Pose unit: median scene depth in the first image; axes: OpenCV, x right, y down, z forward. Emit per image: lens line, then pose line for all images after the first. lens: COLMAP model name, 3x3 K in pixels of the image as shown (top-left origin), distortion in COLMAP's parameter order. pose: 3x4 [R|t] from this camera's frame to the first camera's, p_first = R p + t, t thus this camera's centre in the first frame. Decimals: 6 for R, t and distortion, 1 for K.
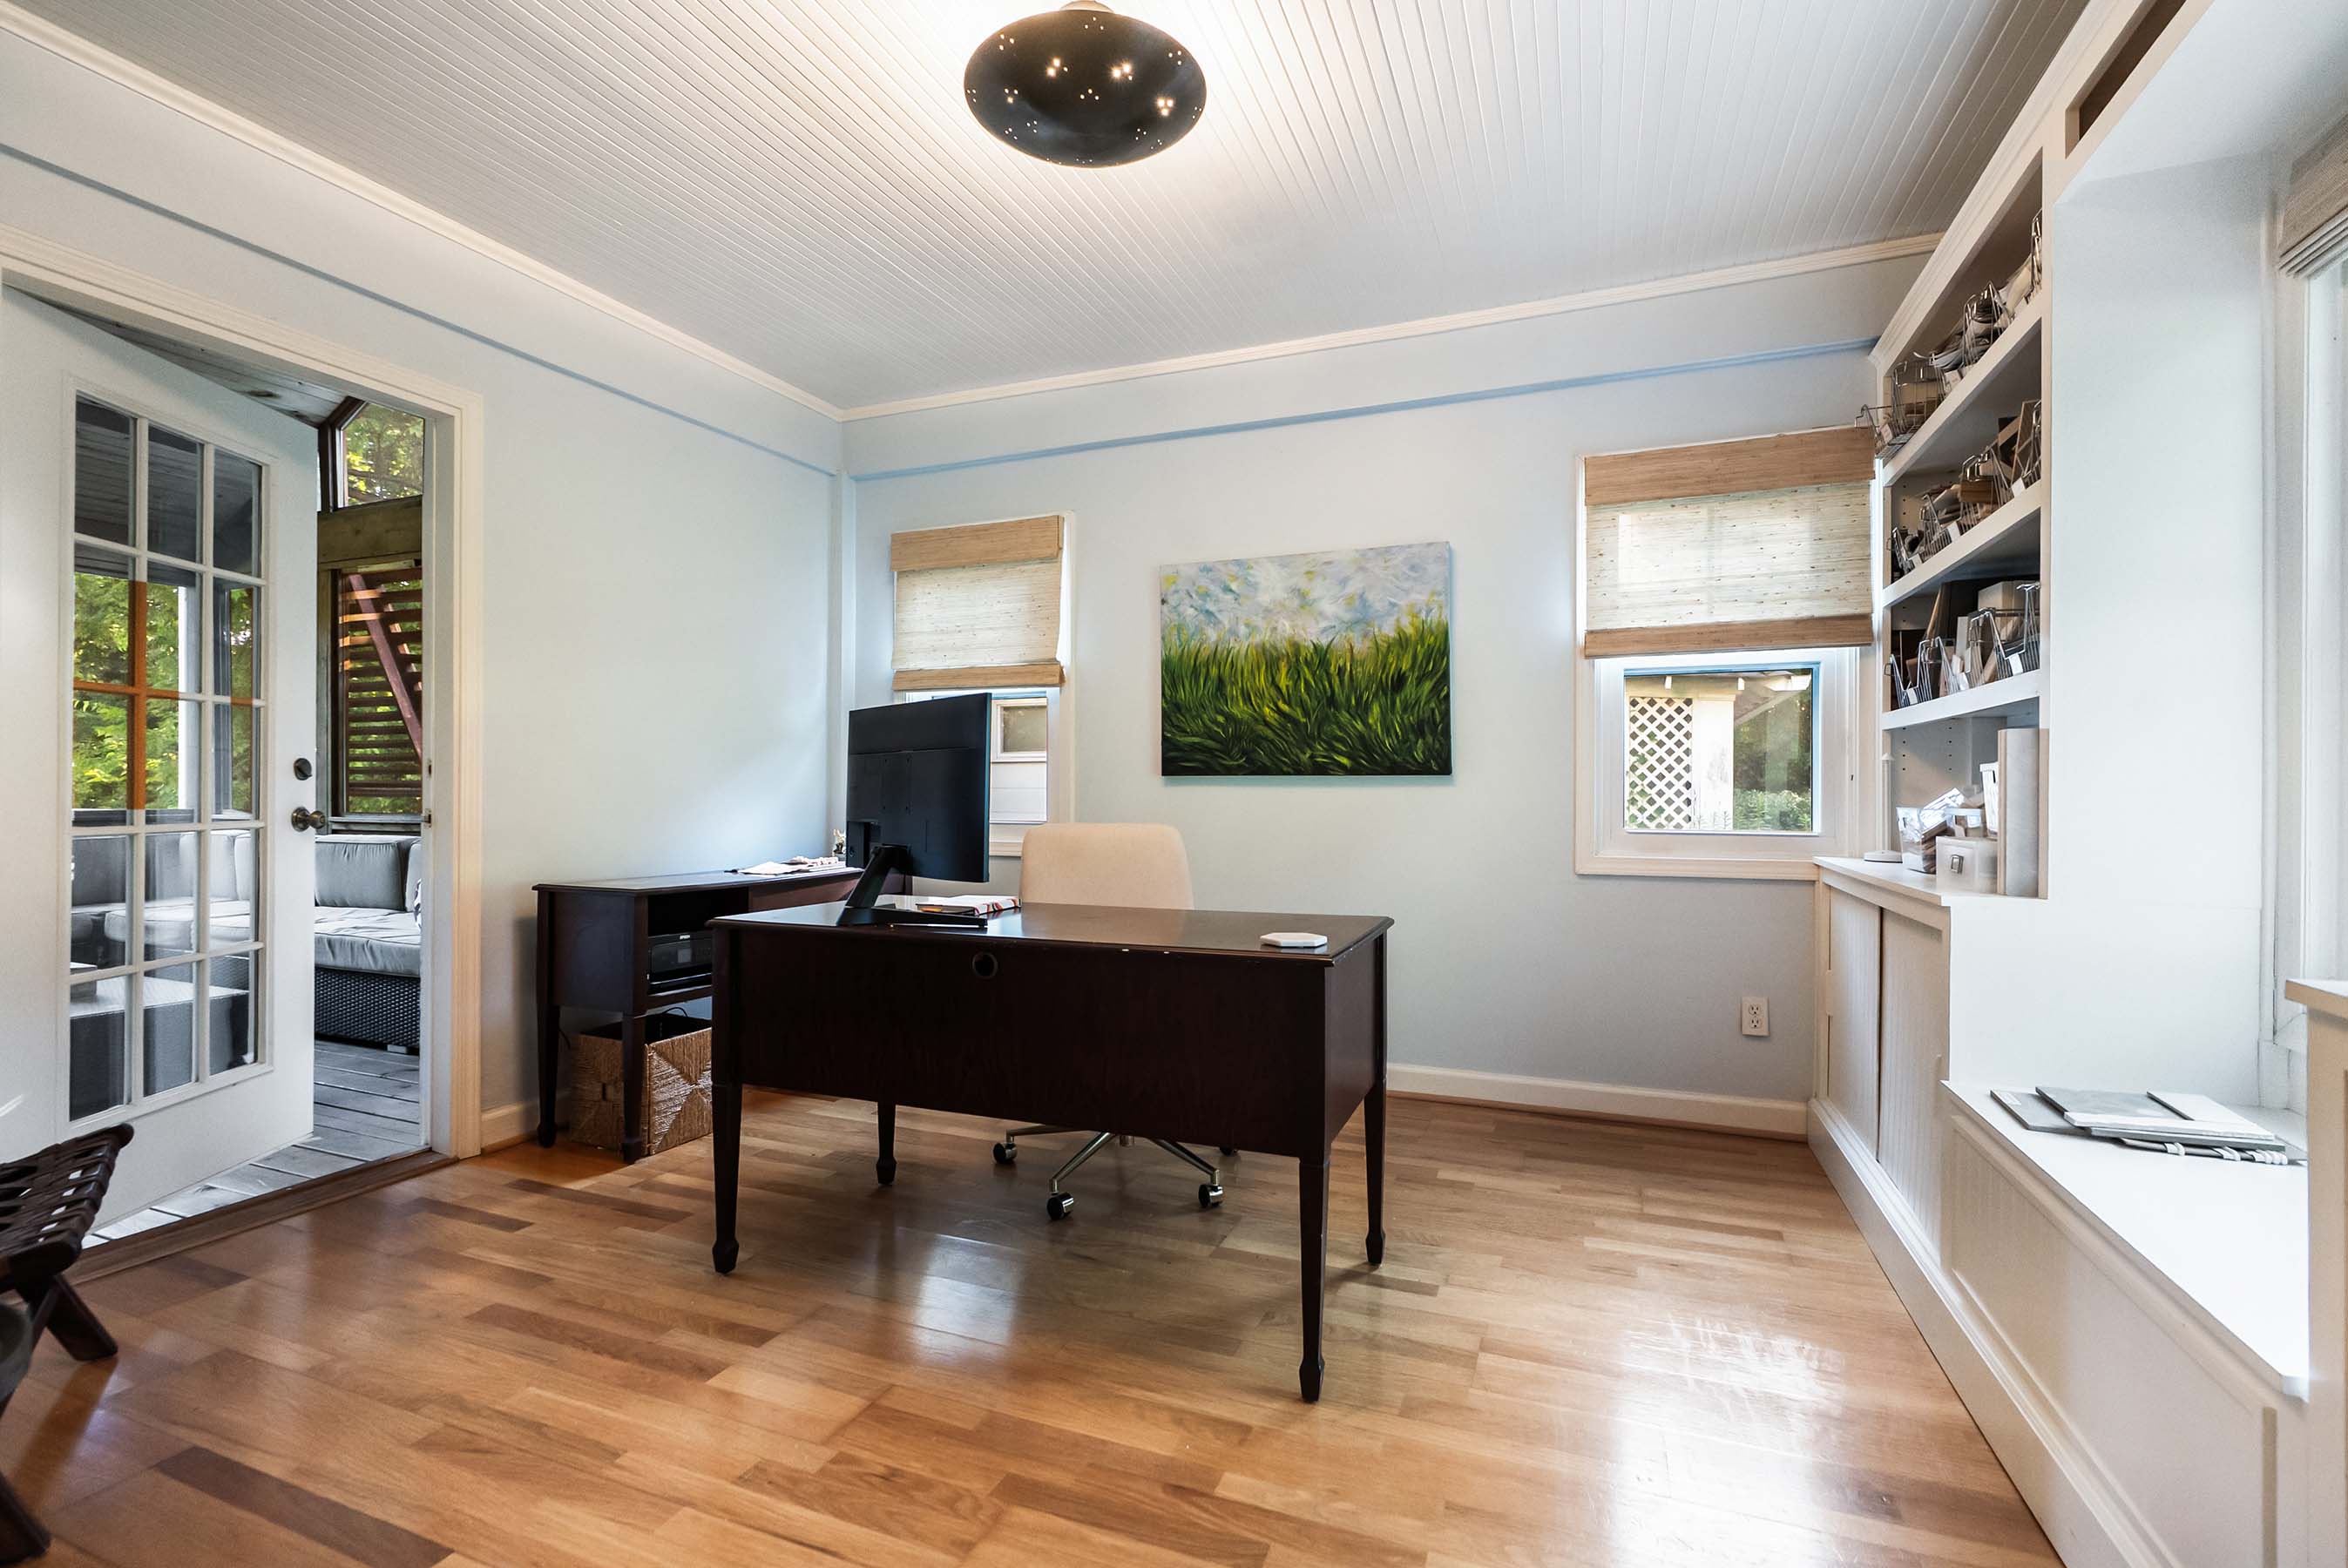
lens RADIAL K [[1057.9, 0, 1168.7], [0, 1057.9, 790.3], [0, 0, 1]] dist [-0.002679, 0.001875]
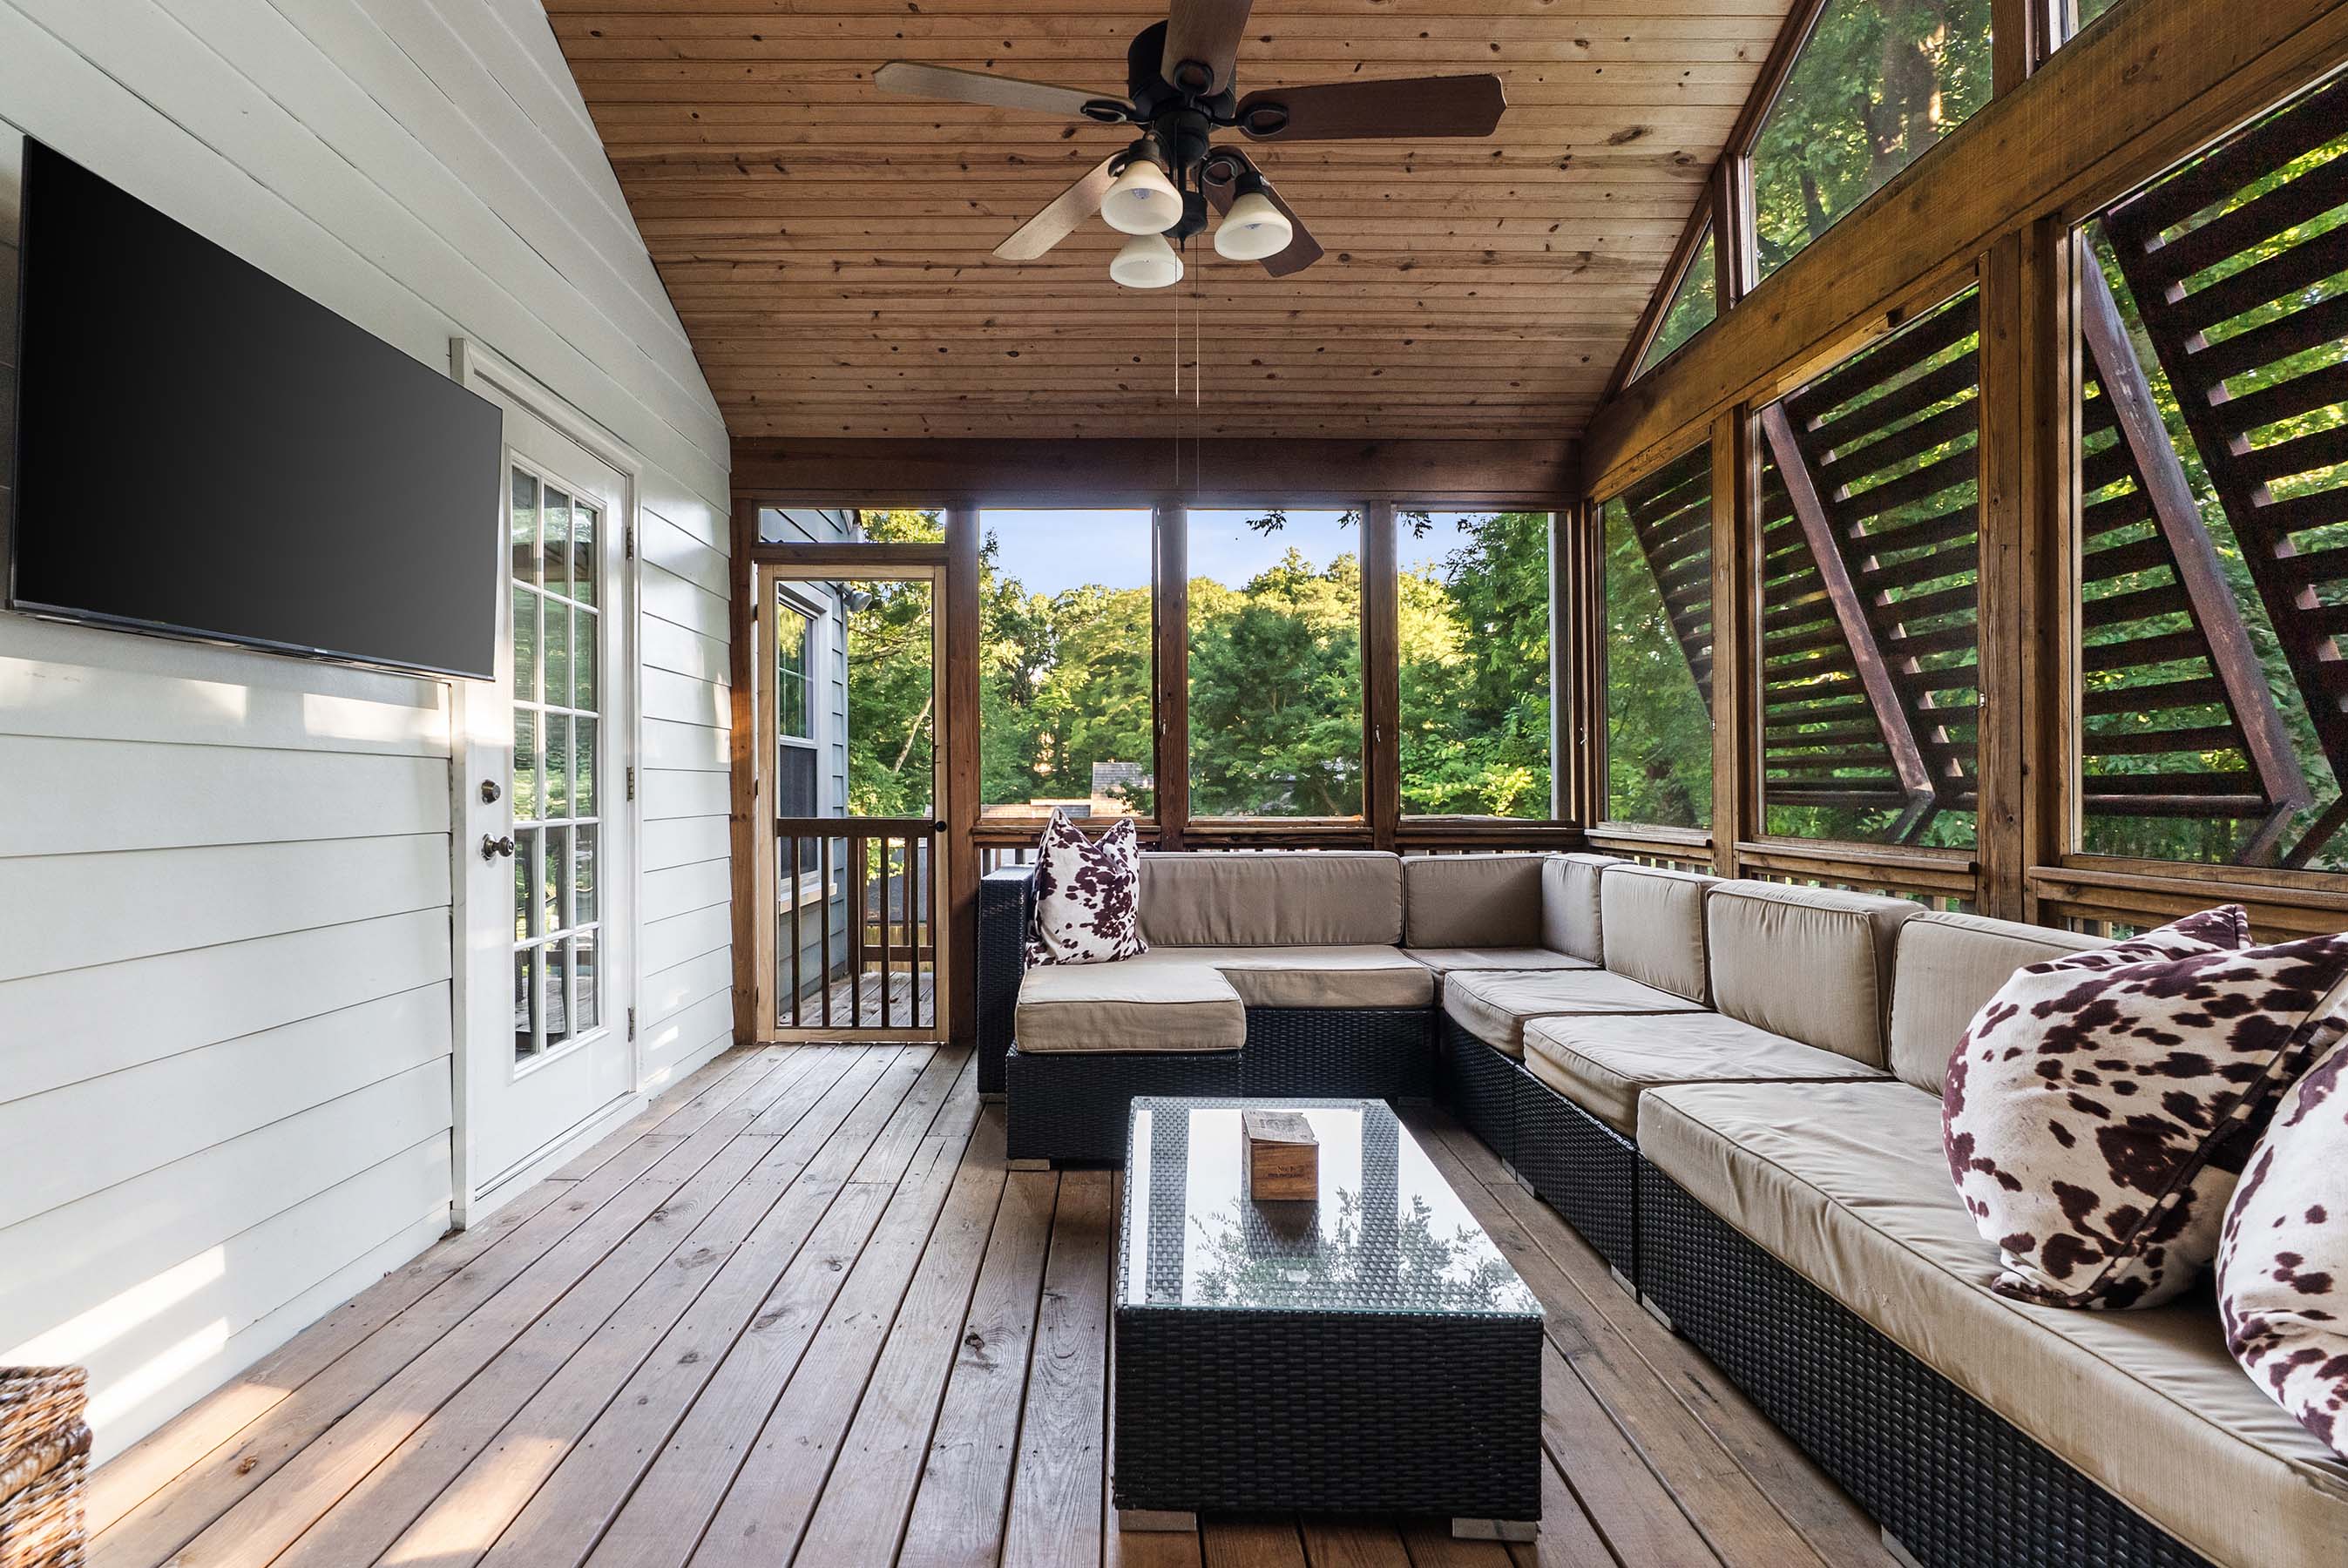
lens RADIAL K [[1112.9, 0, 1130.0], [0, 1112.9, 781.9], [0, 0, 1]] dist [-0.003460, 0.003734]
pose [[0.384511, -0.012278, -0.923039, -0.383368], [0.008445, 0.999916, -0.009783, -0.003924], [0.923082, -0.004033, 0.384583, 0.489889]]
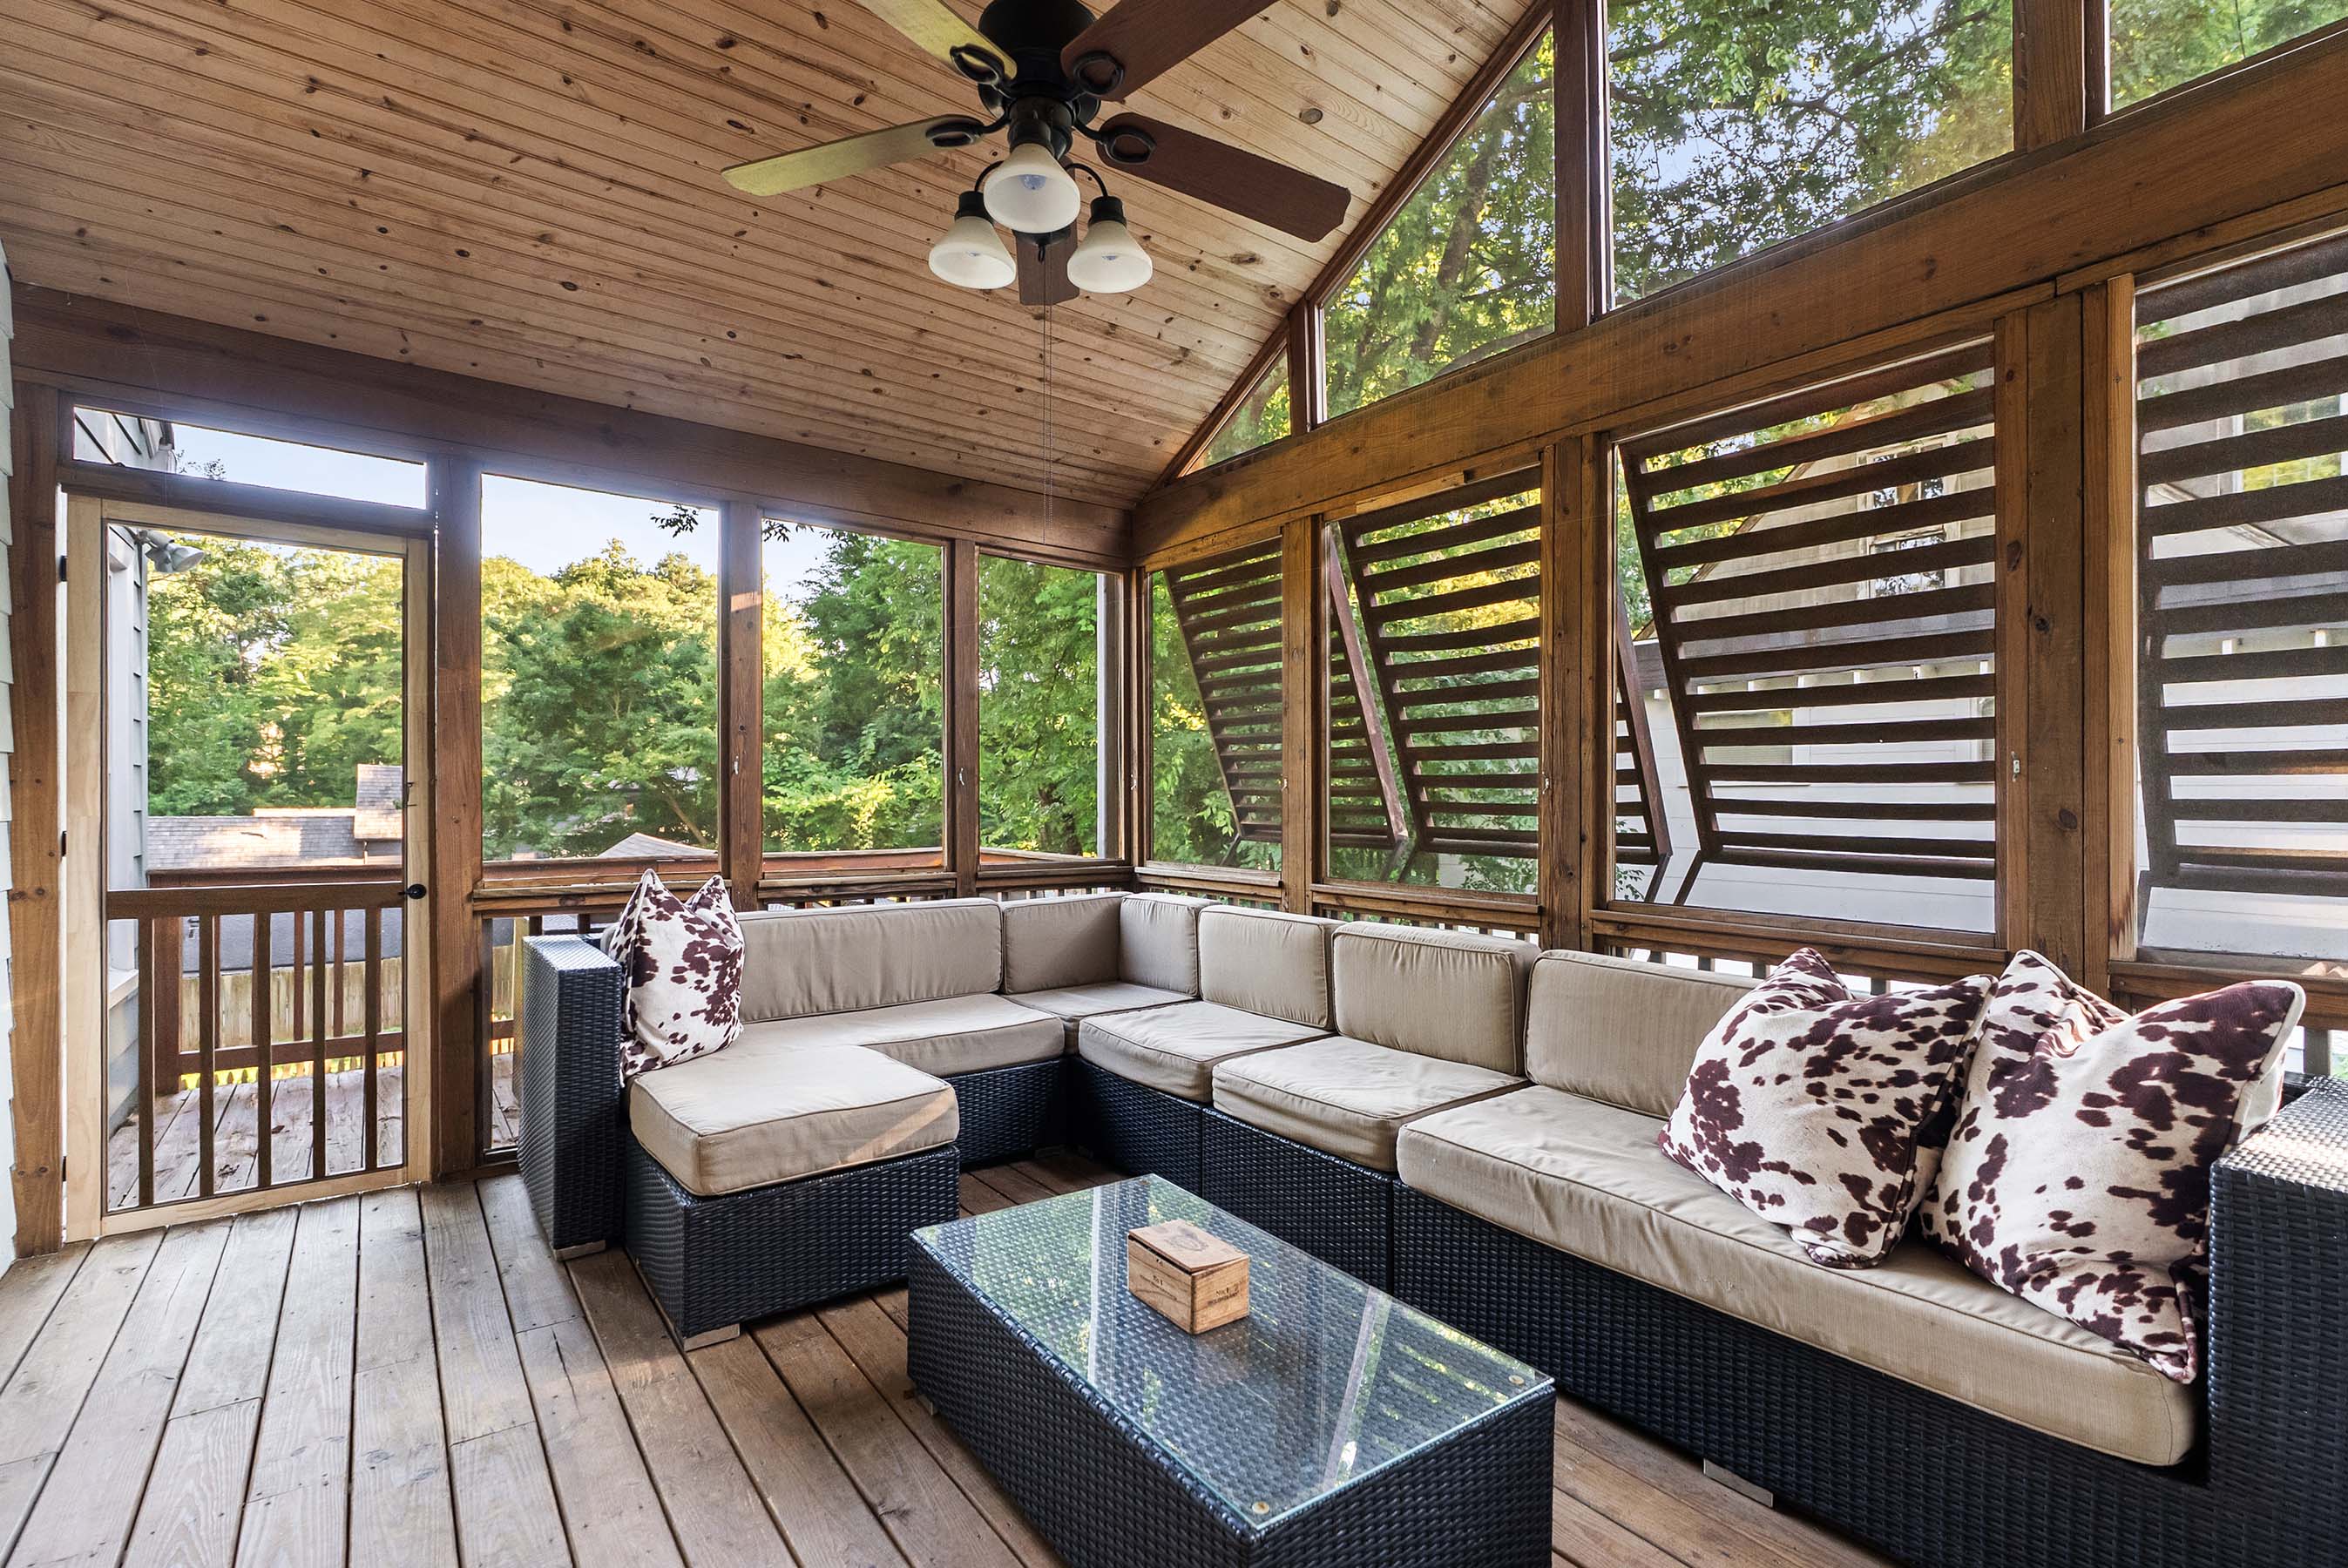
lens RADIAL K [[1057.9, 0, 1156.1], [0, 1057.9, 796.0], [0, 0, 1]] dist [-0.002679, 0.001875]
pose [[0.858442, -0.001079, -0.512910, -0.554889], [0.002264, 0.999996, 0.001686, -0.033117], [0.512906, -0.002608, 0.858441, 0.387122]]
